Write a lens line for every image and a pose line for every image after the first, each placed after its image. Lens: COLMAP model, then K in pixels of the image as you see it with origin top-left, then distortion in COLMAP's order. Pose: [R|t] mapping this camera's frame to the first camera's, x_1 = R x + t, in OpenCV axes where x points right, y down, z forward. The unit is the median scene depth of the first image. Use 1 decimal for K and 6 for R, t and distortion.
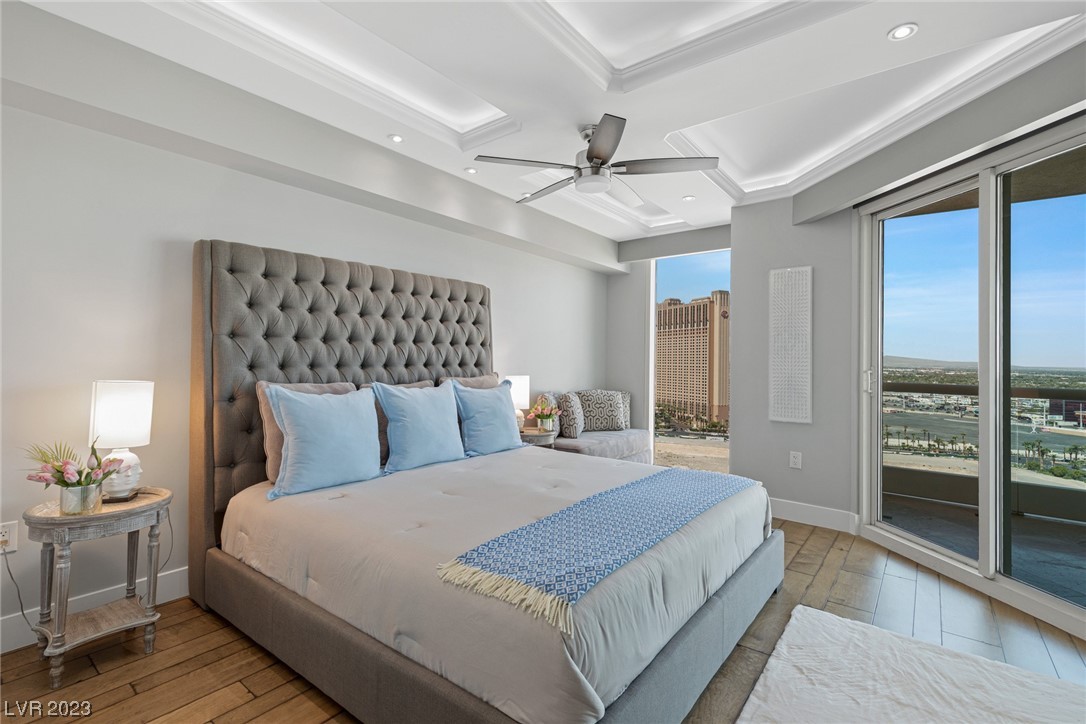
lens RADIAL K [[493.7, 0, 540.7], [0, 493.7, 350.7], [0, 0, 1]] dist [0.003485, 0.000419]
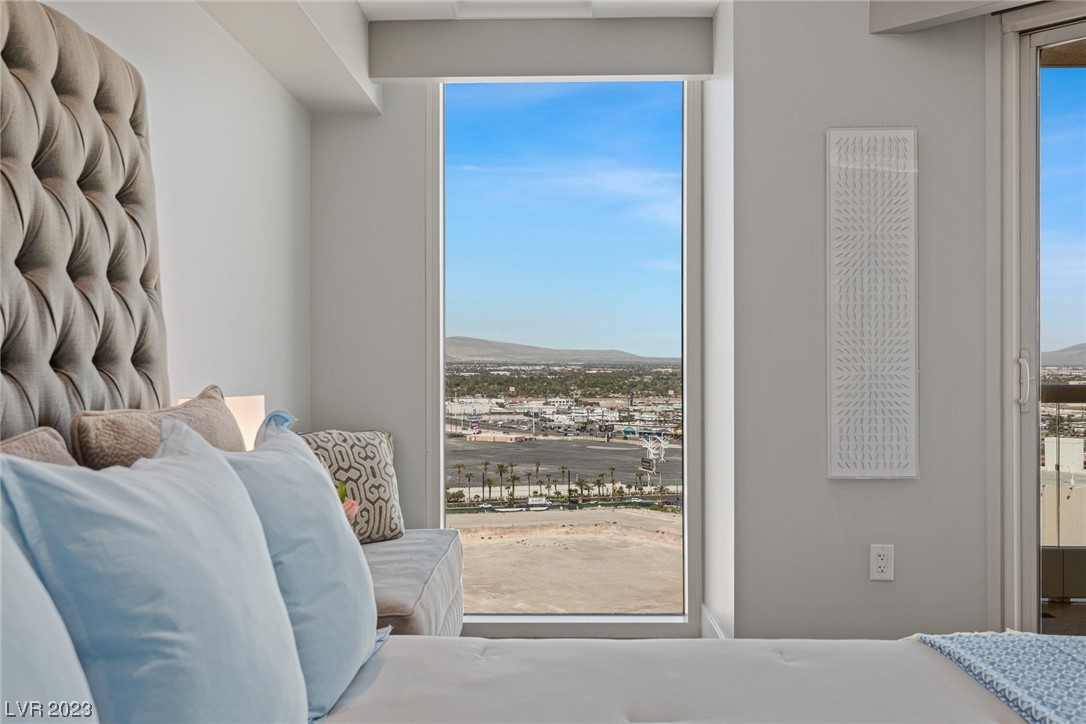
lens RADIAL K [[1039.0, 0, 543.0], [0, 1039.0, 362.0], [0, 0, 1]] dist [0.008814, -0.008409]
pose [[0.793069, -0.017279, 0.608887, -0.221528], [0.002135, 0.999670, 0.025589, 0.011777], [-0.609128, -0.018994, 0.792844, 0.330582]]
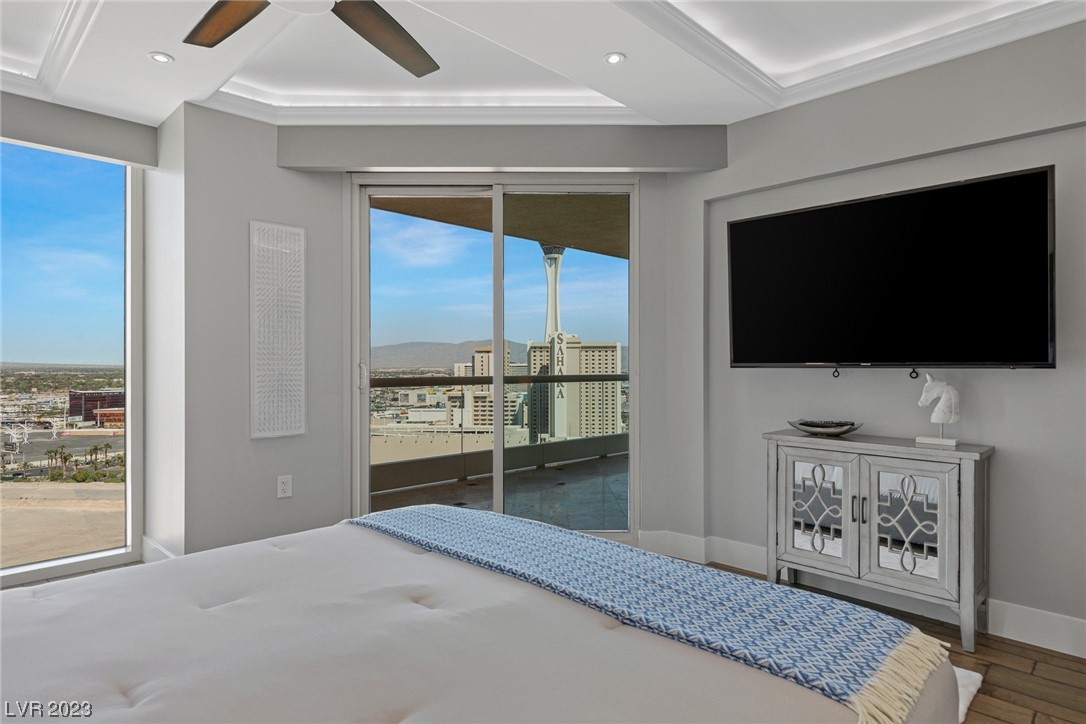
lens RADIAL K [[615.8, 0, 541.8], [0, 615.8, 364.8], [0, 0, 1]] dist [0.016095, 0.000755]
pose [[0.106945, -0.016009, 0.994136, -0.270561], [-0.015550, 0.999721, 0.017772, 0.012267], [-0.994143, -0.017360, 0.106666, 0.387074]]
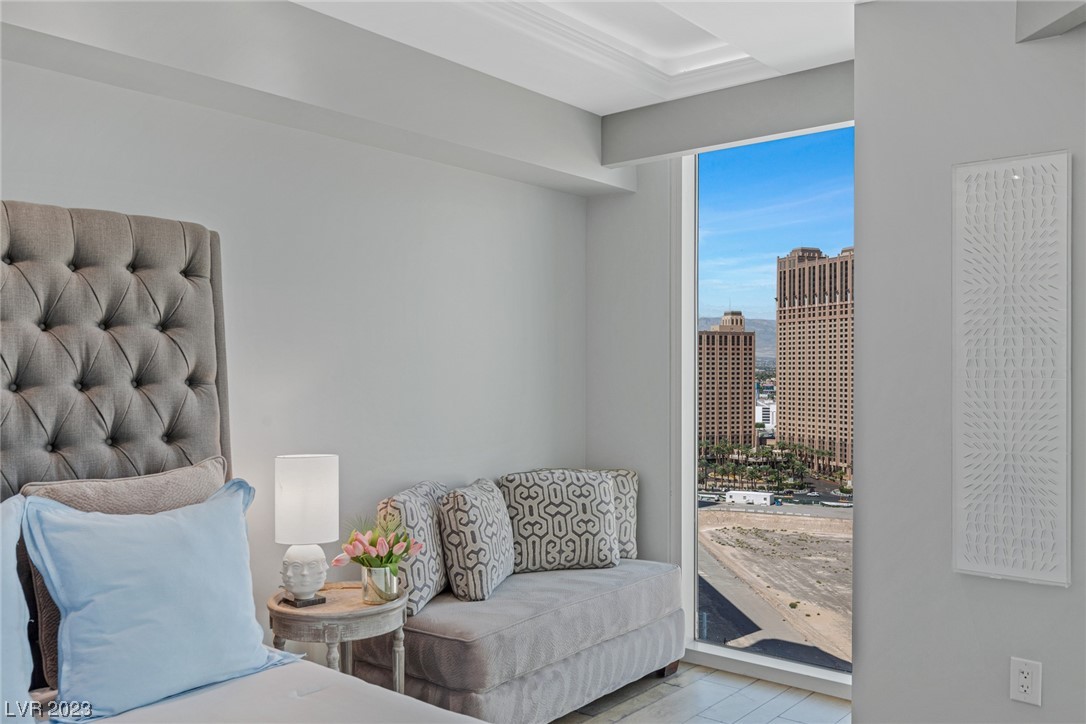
lens RADIAL K [[905.3, 0, 547.1], [0, 905.3, 377.2], [0, 0, 1]] dist [-0.000756, 0.000096]
pose [[0.999632, -0.017767, -0.020476, 0.130008], [0.018388, 0.999365, 0.030530, -0.024676], [0.019921, -0.030896, 0.999324, 0.239517]]
